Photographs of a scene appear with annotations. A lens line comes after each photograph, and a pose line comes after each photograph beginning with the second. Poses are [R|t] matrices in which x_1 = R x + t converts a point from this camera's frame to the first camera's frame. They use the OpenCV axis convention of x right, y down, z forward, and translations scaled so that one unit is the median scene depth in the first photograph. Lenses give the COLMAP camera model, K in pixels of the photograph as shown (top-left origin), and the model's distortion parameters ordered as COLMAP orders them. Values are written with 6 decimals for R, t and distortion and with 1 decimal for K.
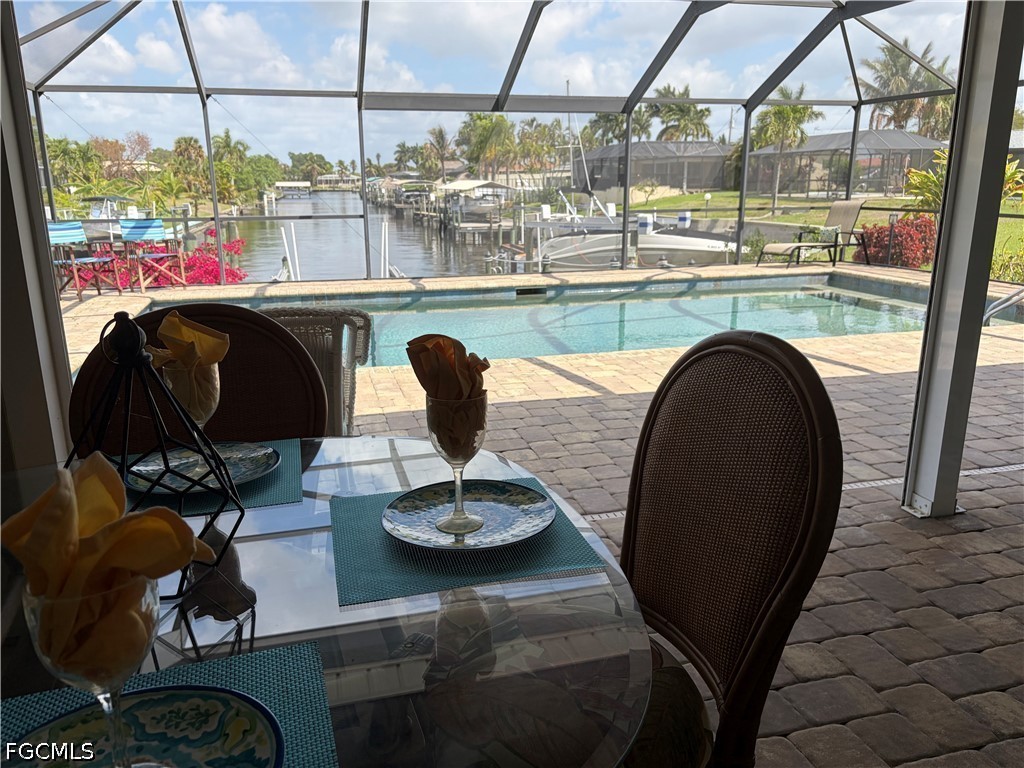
lens RADIAL K [[796.9, 0, 512.0], [0, 796.9, 384.0], [0, 0, 1]] dist [0.026049, -0.000795]
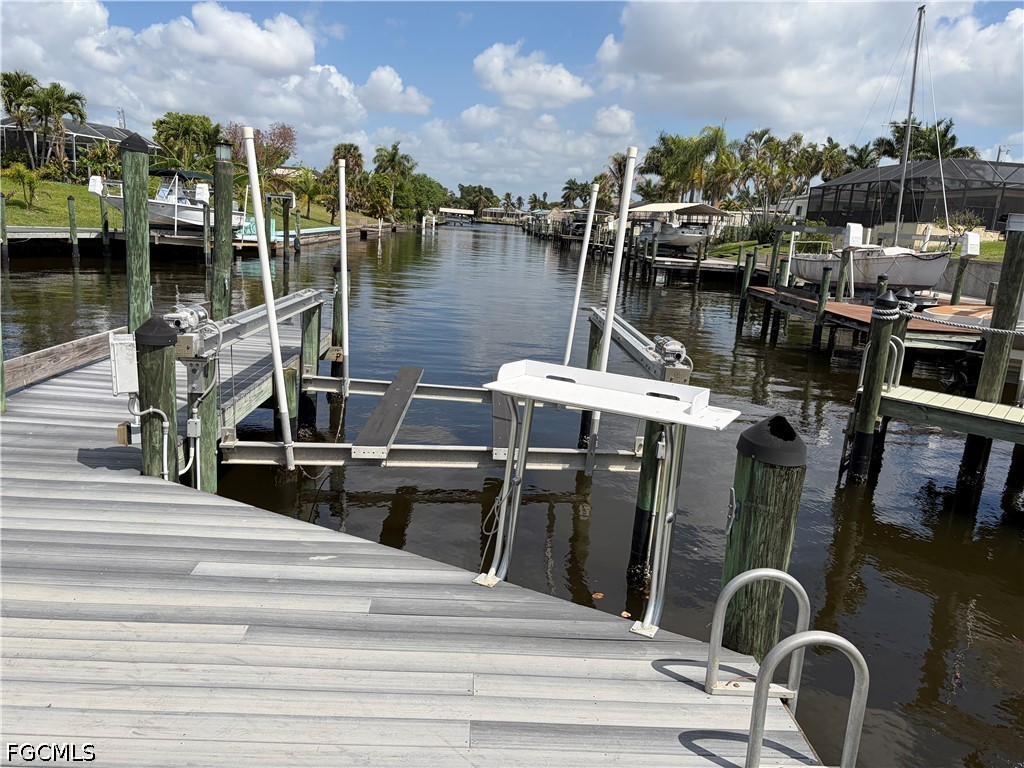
lens RADIAL K [[788.1, 0, 512.0], [0, 788.1, 384.0], [0, 0, 1]] dist [0.049988, -0.006411]
pose [[0.977573, 0.115846, -0.175871, -0.030297], [-0.124700, 0.991383, -0.040117, -0.023162], [0.169708, 0.061148, 0.983595, 0.158601]]
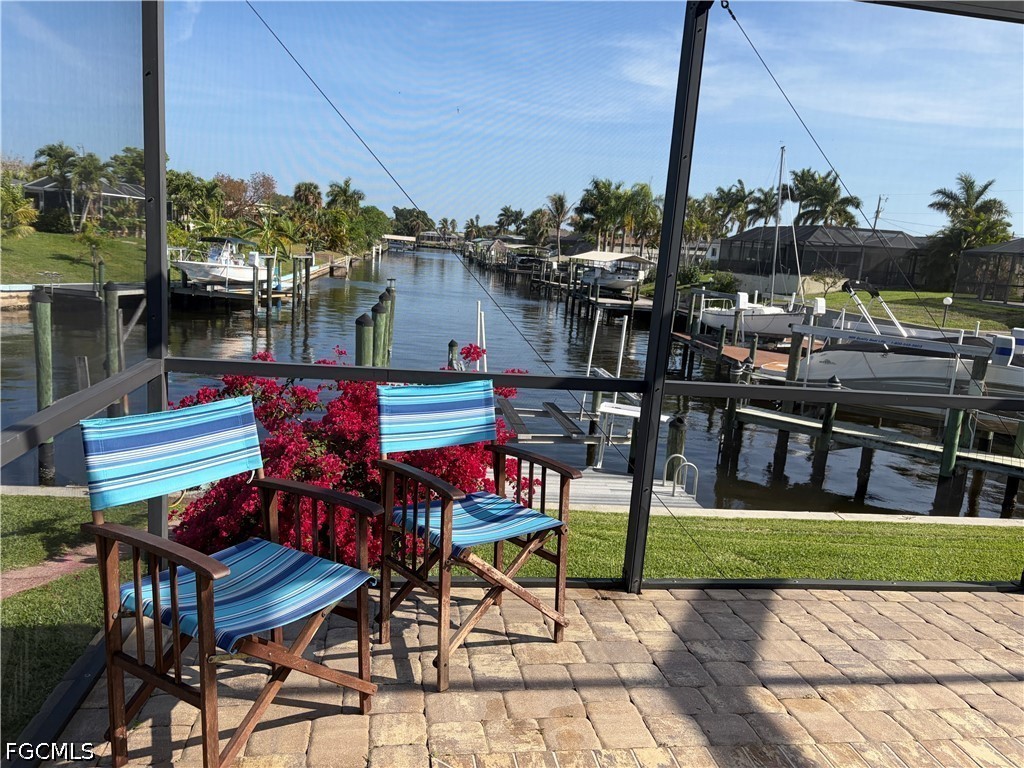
lens RADIAL K [[788.1, 0, 512.0], [0, 788.1, 384.0], [0, 0, 1]] dist [0.049988, -0.006411]
pose [[0.990506, 0.101626, -0.092576, -0.039938], [-0.108545, 0.991405, -0.073039, -0.018037], [0.084357, 0.082394, 0.993023, 0.069953]]
